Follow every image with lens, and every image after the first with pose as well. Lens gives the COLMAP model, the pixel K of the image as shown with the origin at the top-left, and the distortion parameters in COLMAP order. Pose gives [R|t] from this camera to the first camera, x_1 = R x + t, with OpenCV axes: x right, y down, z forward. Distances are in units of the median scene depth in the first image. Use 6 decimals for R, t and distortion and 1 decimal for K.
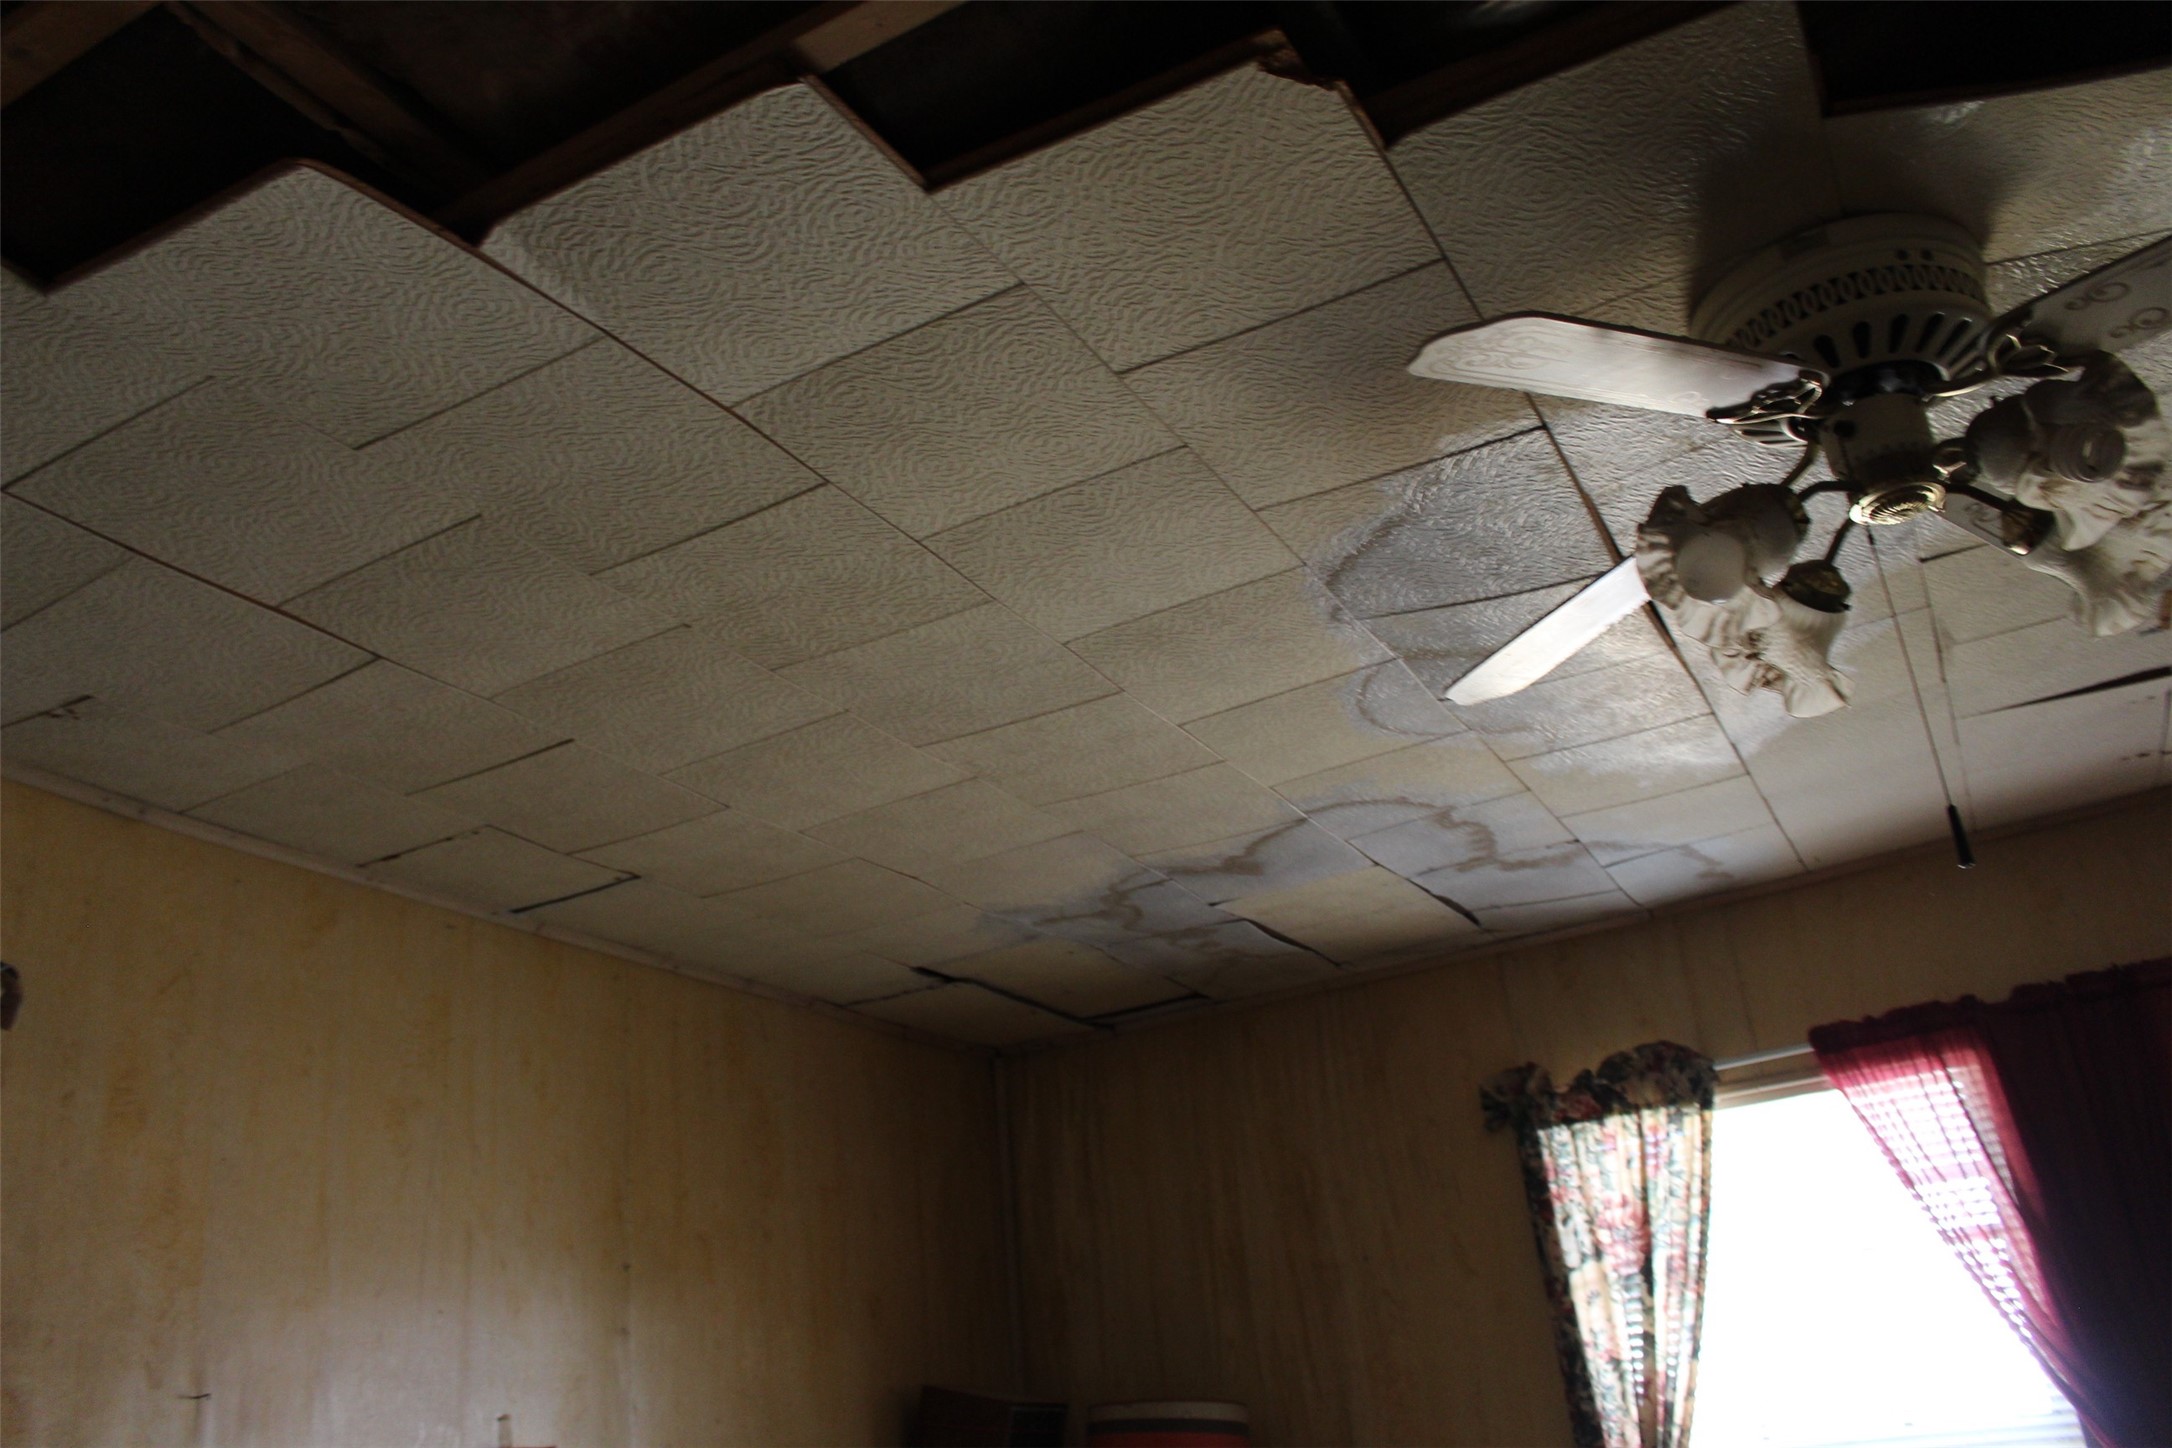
lens RADIAL K [[1782.3, 0, 1054.6], [0, 1782.3, 724.3], [0, 0, 1]] dist [-0.164994, 0.138157]
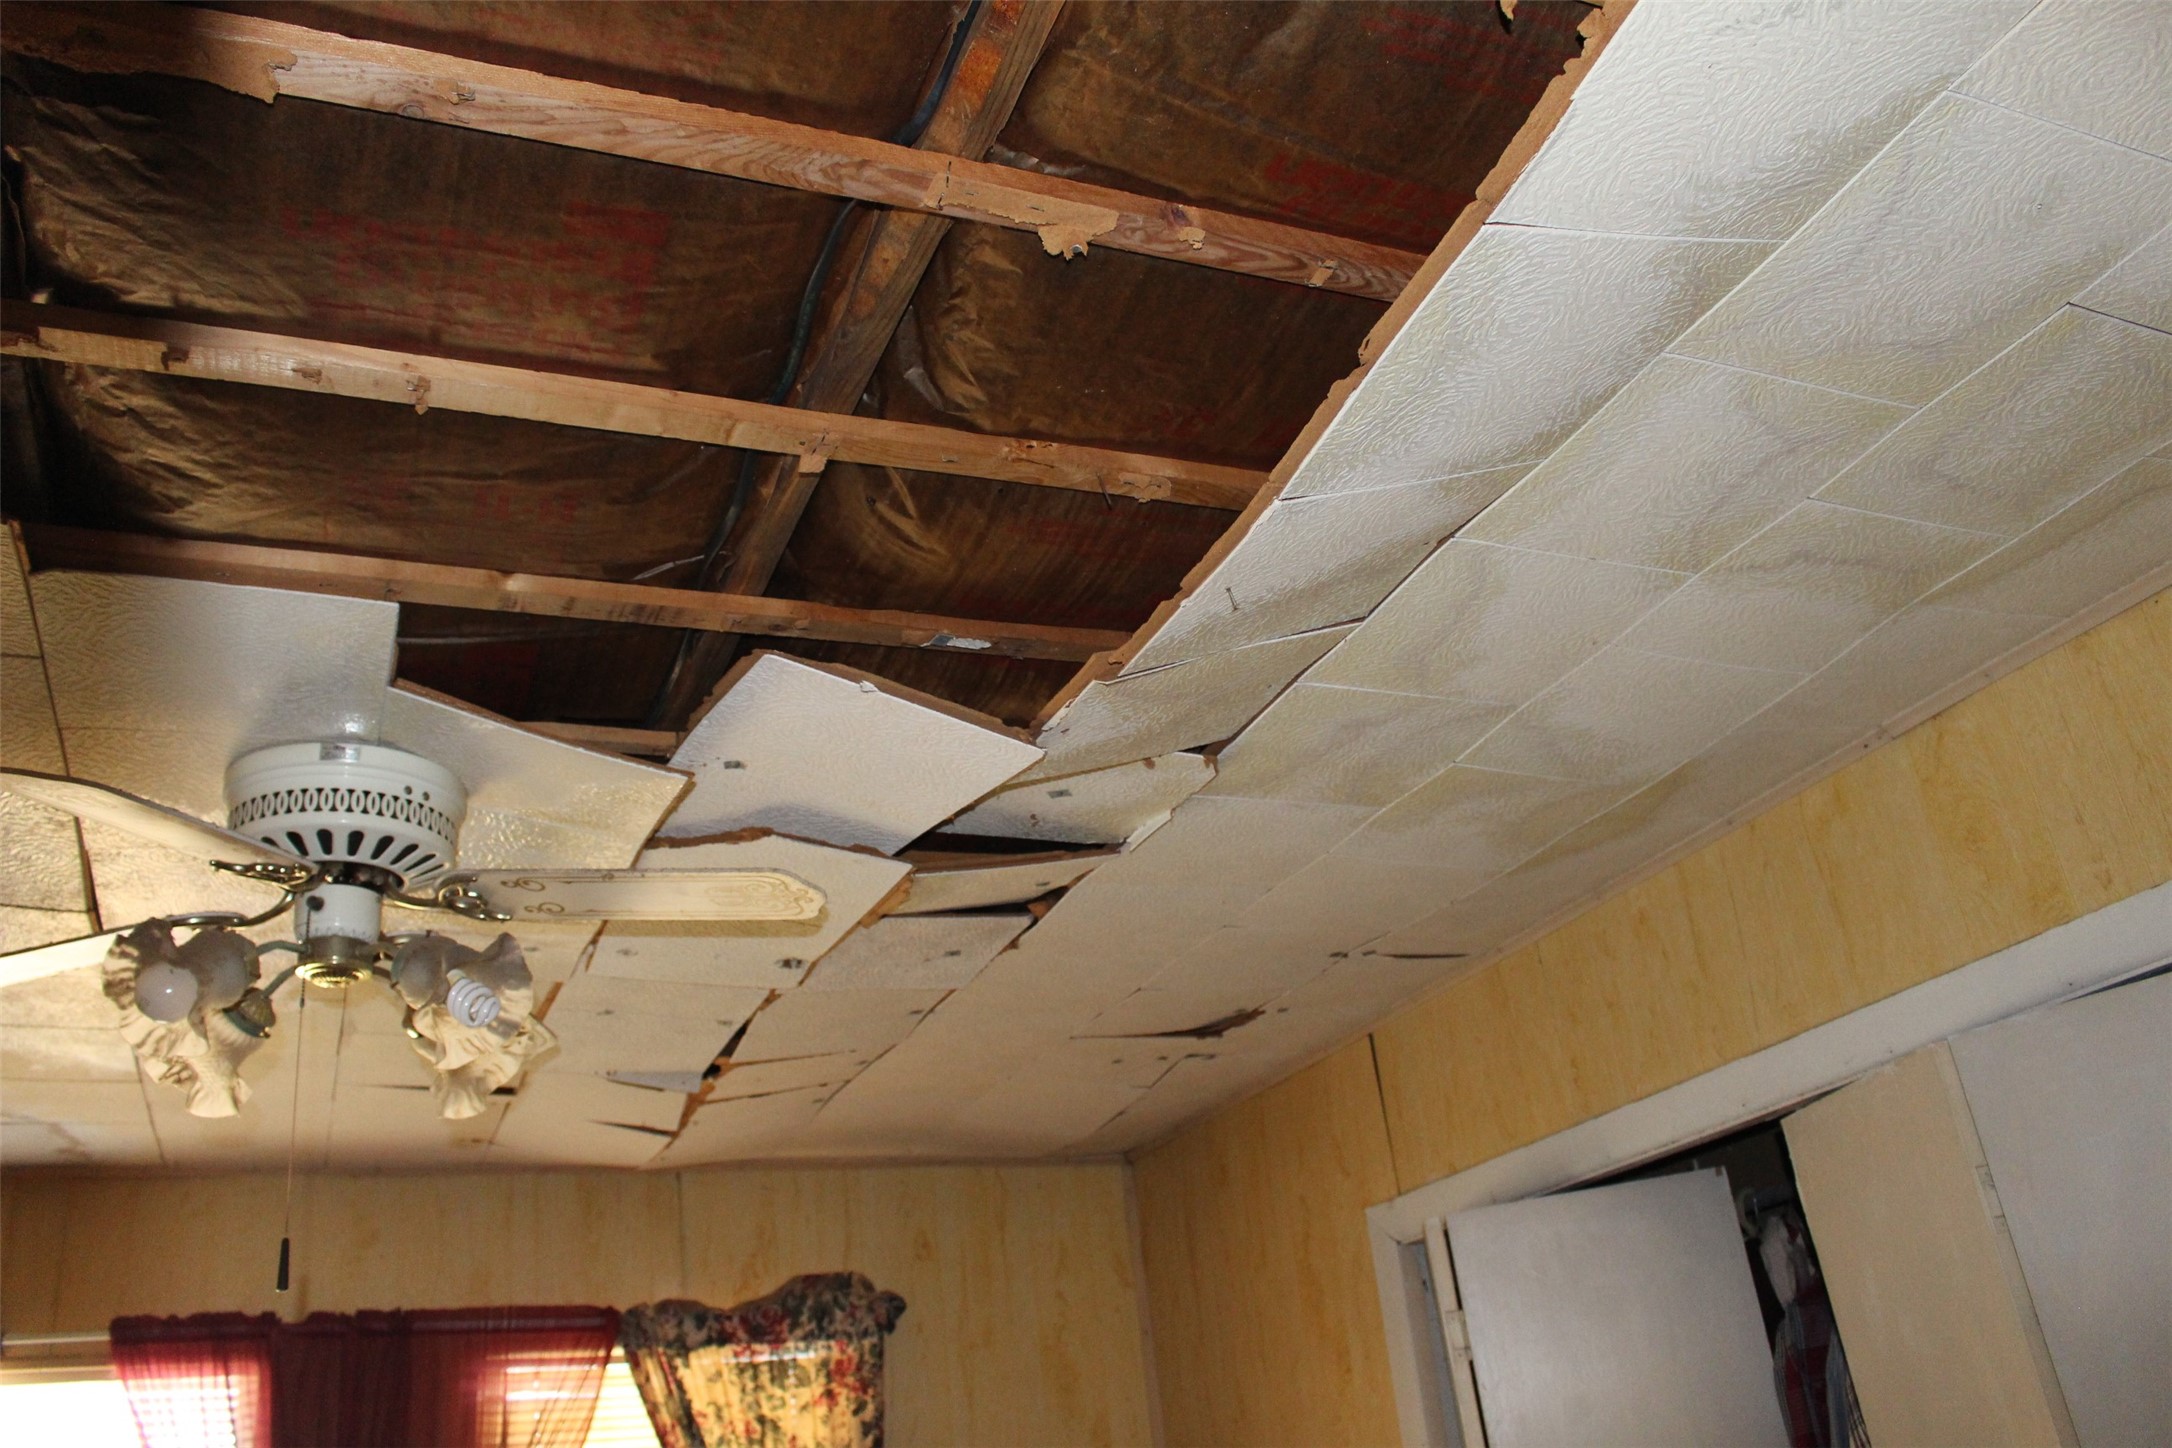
lens RADIAL K [[1782.3, 0, 1054.6], [0, 1782.3, 724.3], [0, 0, 1]] dist [-0.164994, 0.138157]
pose [[0.620189, 0.358079, 0.697958, -0.057326], [-0.266818, 0.932981, -0.241566, -0.064438], [-0.737681, -0.036411, 0.674167, -0.098875]]
